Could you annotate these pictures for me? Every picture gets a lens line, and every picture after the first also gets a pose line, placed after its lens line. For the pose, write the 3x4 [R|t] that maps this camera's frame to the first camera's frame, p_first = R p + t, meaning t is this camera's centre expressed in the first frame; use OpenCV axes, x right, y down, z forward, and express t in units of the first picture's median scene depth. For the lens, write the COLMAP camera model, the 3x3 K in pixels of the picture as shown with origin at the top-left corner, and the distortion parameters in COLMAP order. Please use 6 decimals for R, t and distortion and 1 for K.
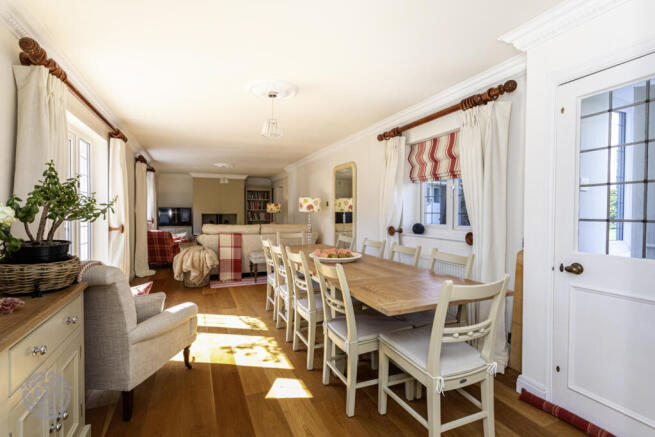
lens RADIAL K [[311.2, 0, 329.9], [0, 311.2, 217.6], [0, 0, 1]] dist [0.004129, 0.001343]
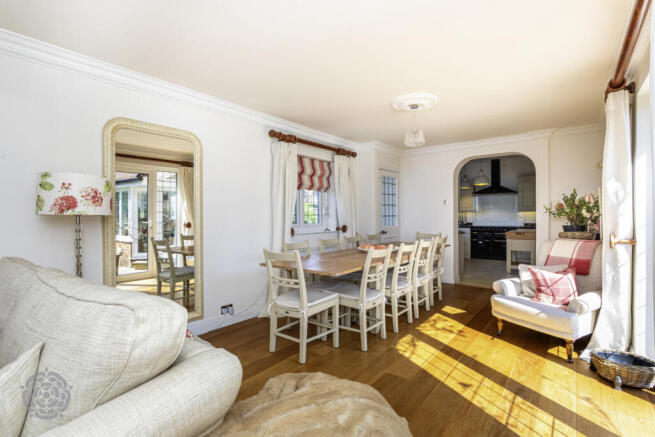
lens RADIAL K [[316.7, 0, 330.5], [0, 316.7, 215.9], [0, 0, 1]] dist [-0.002759, -0.000063]
pose [[-0.483821, -0.007100, 0.875138, -0.871992], [0.017361, 0.999692, 0.017709, -0.032086], [-0.874995, 0.023762, -0.483549, 1.548672]]
